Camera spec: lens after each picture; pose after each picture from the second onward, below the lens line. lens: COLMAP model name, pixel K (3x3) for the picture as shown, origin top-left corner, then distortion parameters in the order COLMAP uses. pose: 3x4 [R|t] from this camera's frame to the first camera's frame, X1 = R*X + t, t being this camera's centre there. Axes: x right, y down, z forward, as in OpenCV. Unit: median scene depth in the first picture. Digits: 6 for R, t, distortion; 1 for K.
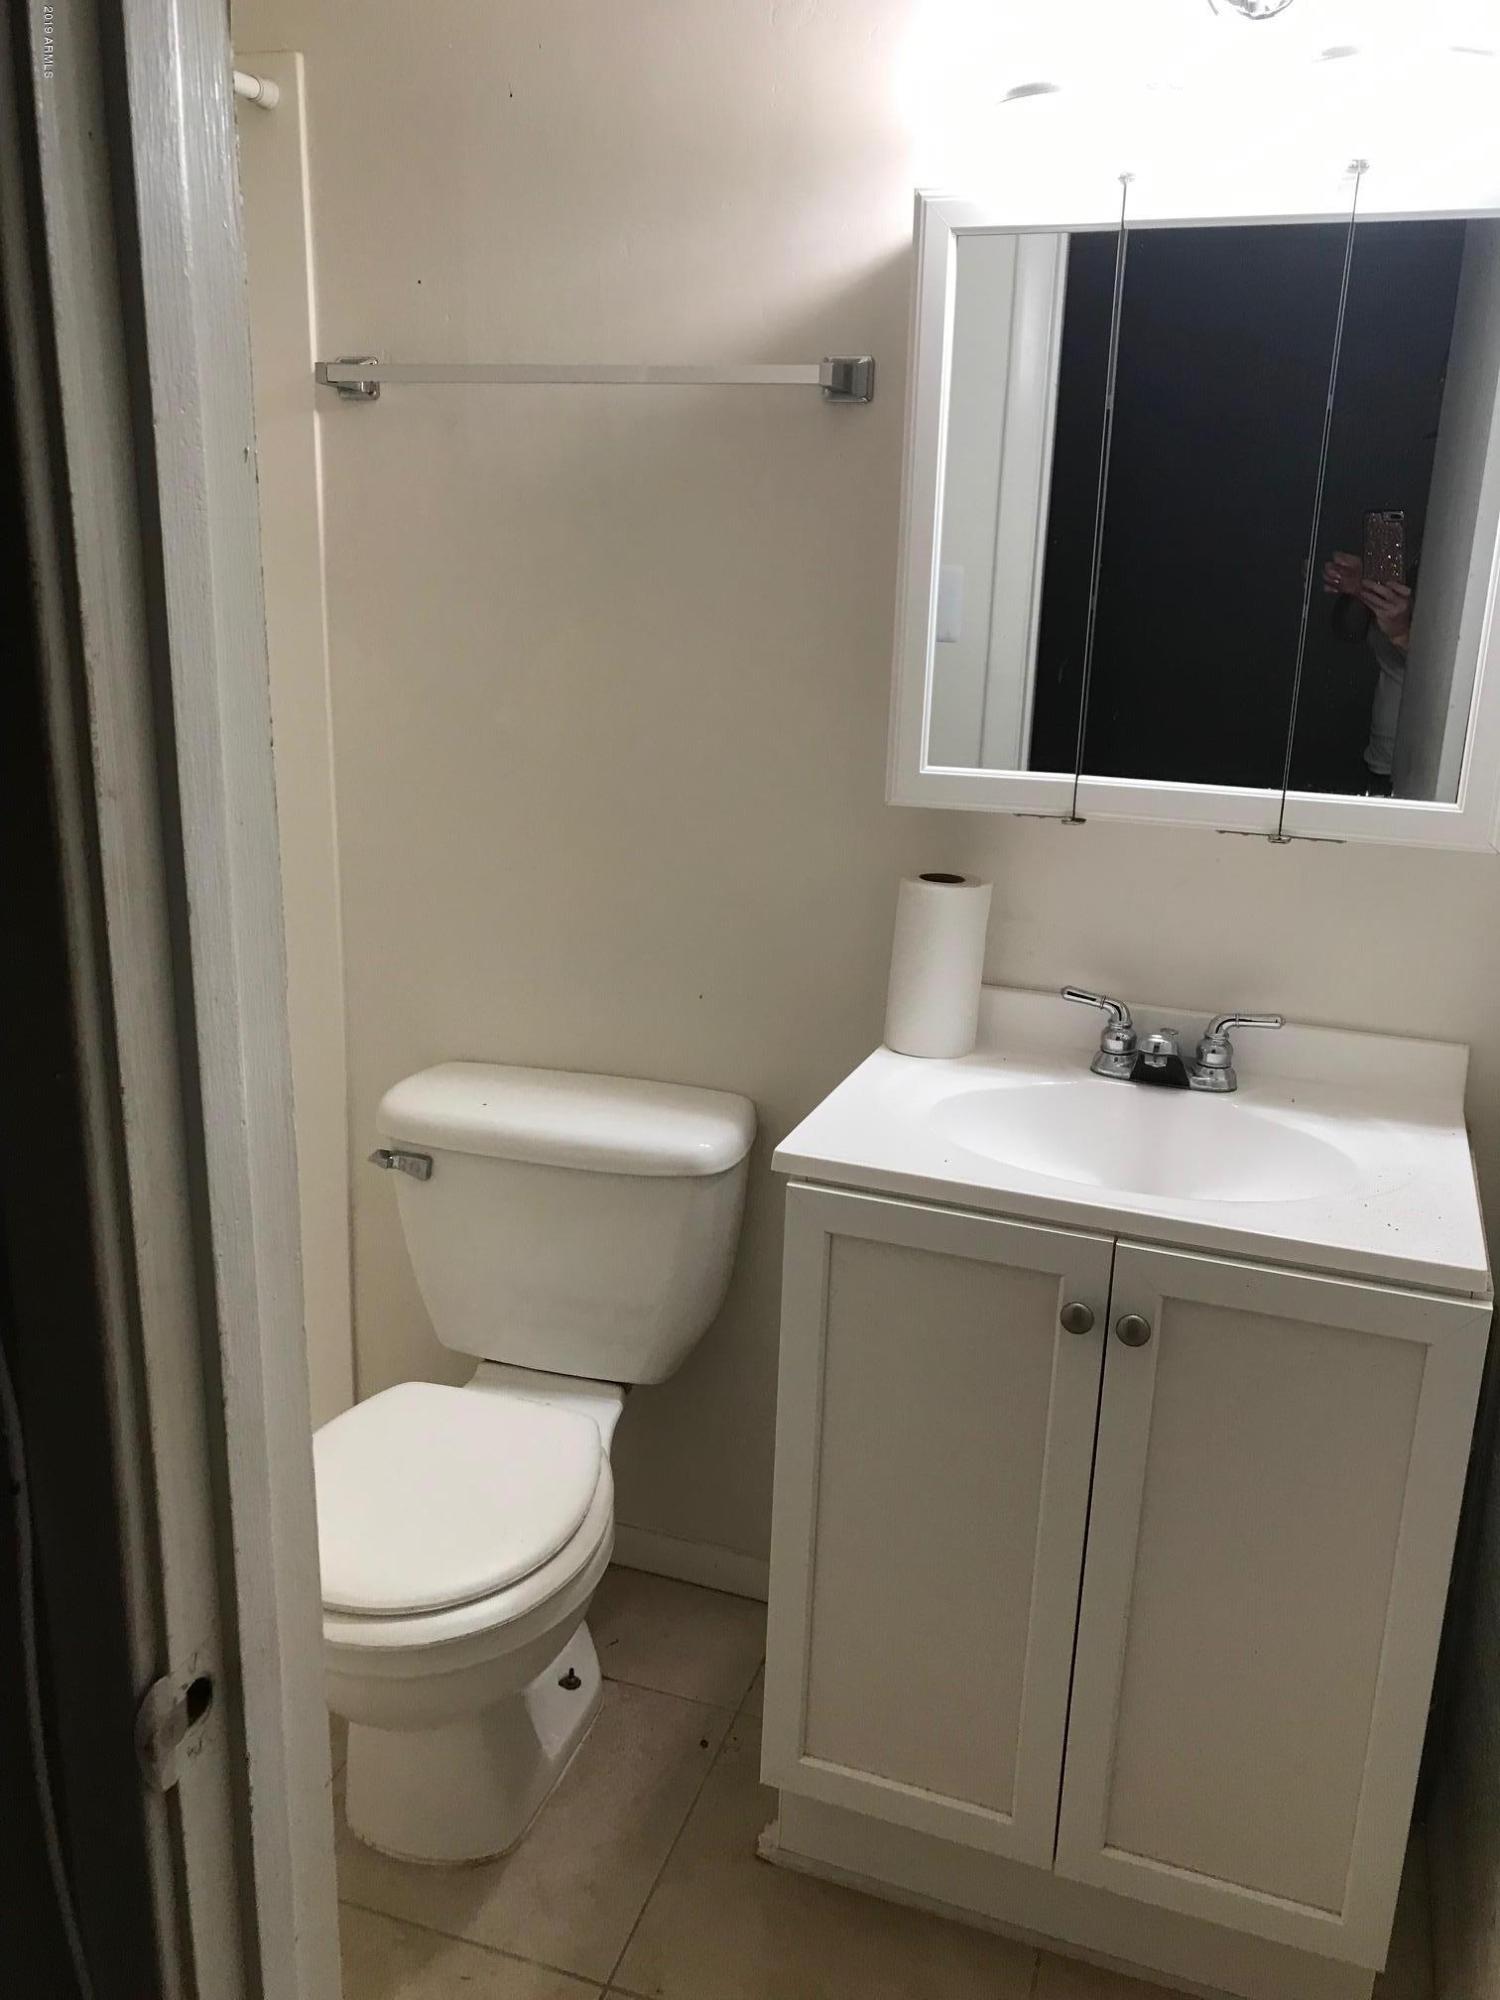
lens RADIAL K [[1637.5, 0, 740.3], [0, 1637.5, 947.0], [0, 0, 1]] dist [0.039647, -0.041057]
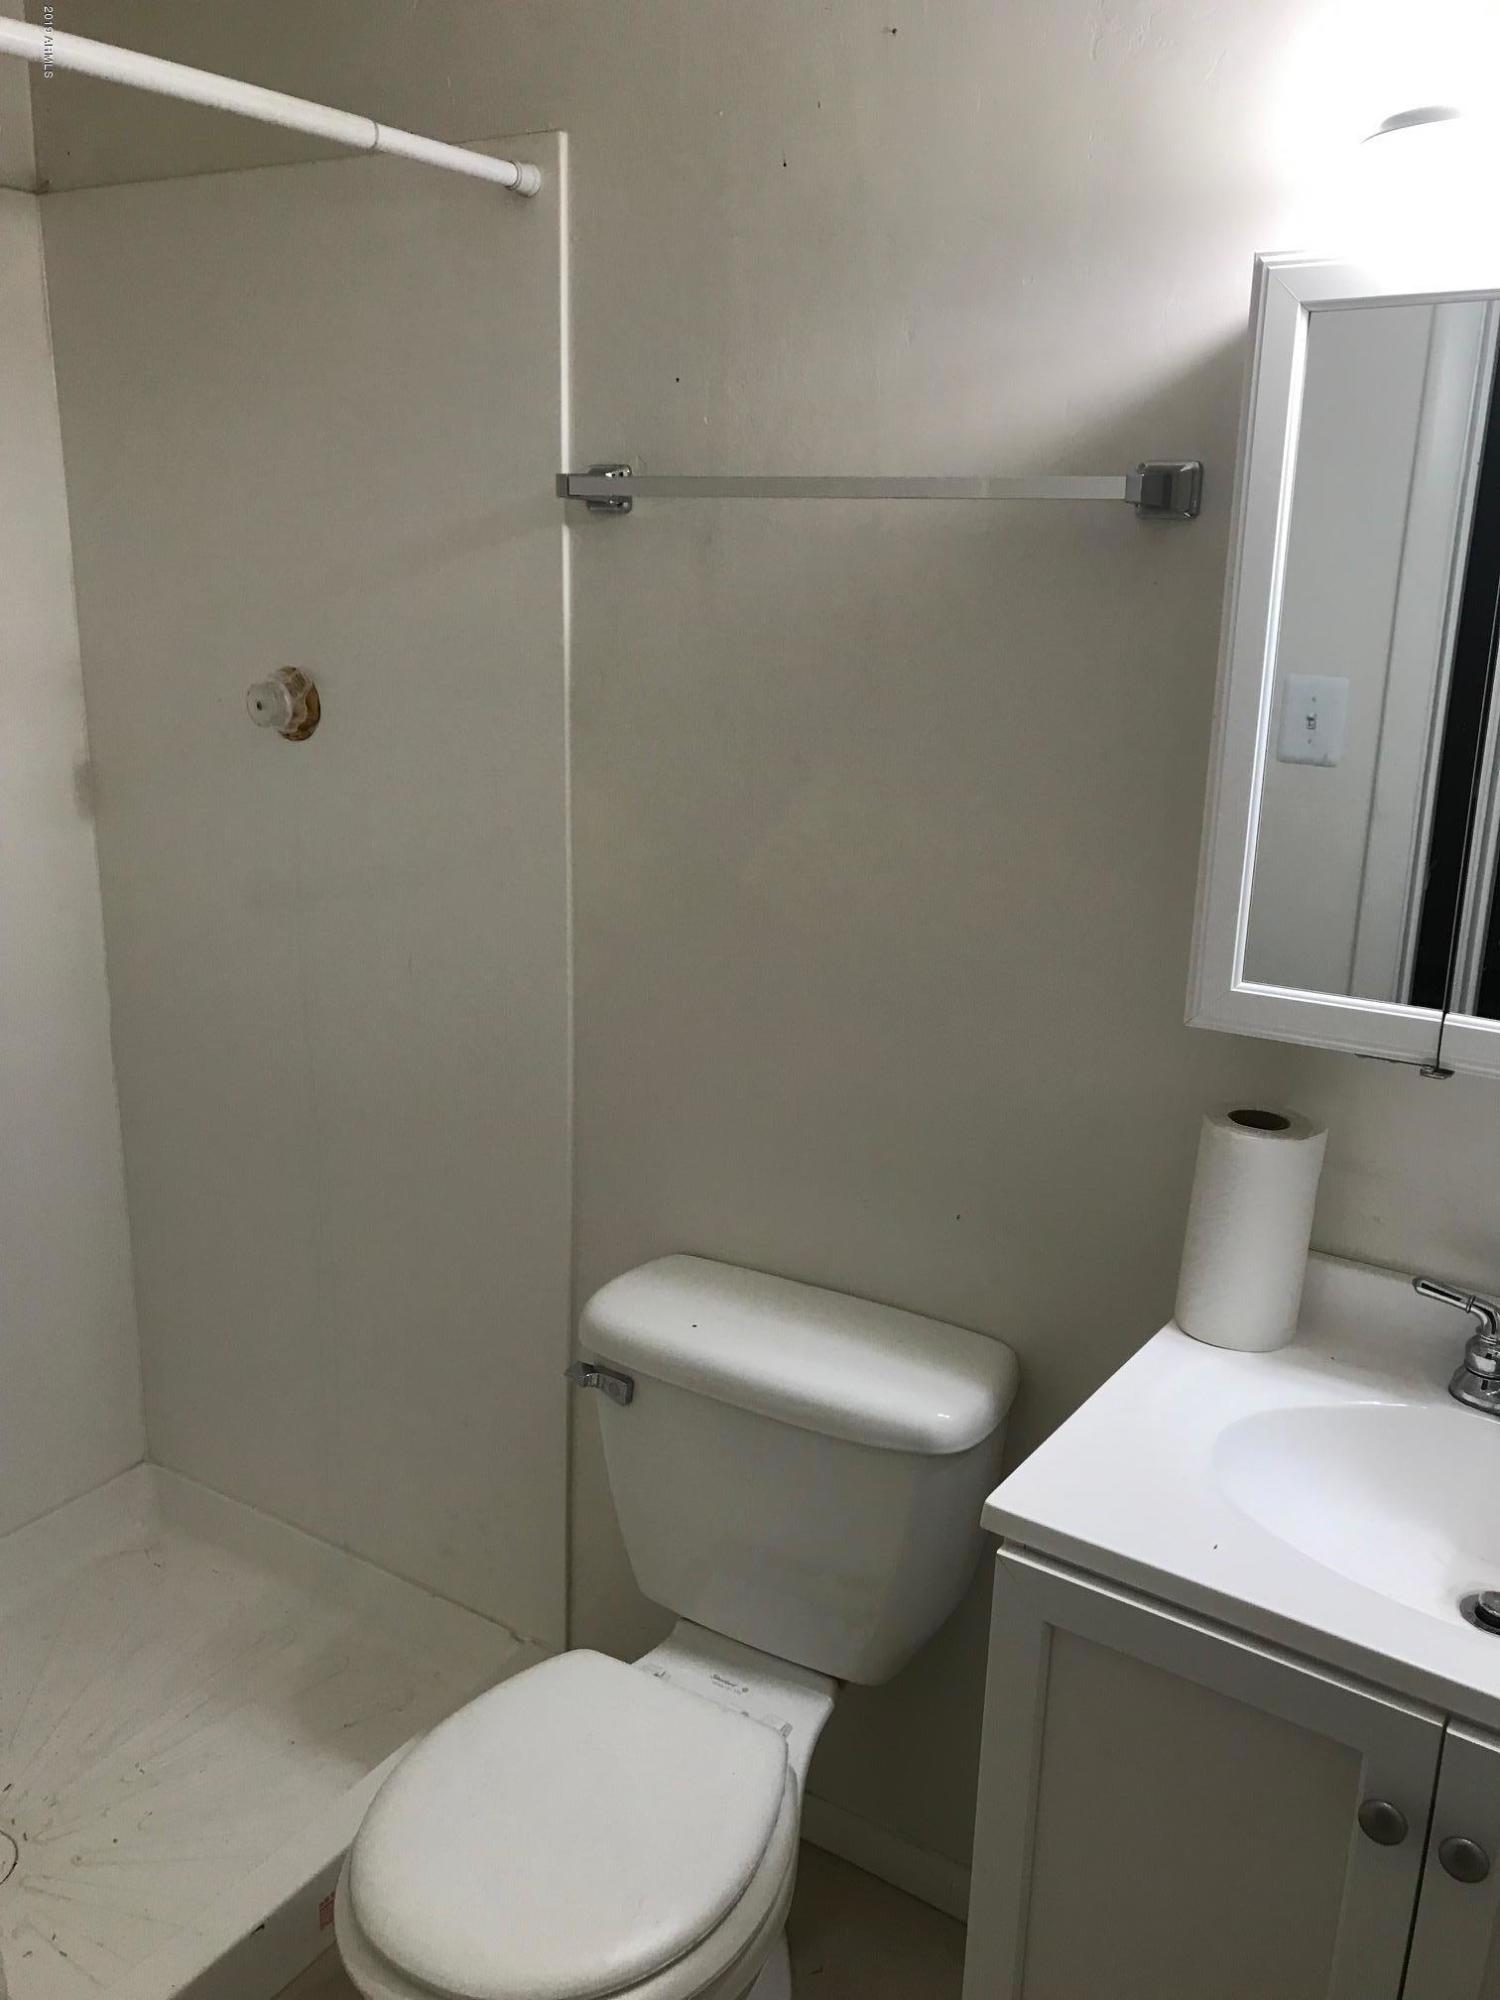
lens RADIAL K [[1637.5, 0, 735.1], [0, 1637.5, 960.8], [0, 0, 1]] dist [0.039647, -0.041057]
pose [[0.969598, 0.054493, -0.238560, 0.066348], [-0.058445, 0.998245, -0.009520, -0.098767], [0.237623, 0.023174, 0.971081, 0.181647]]
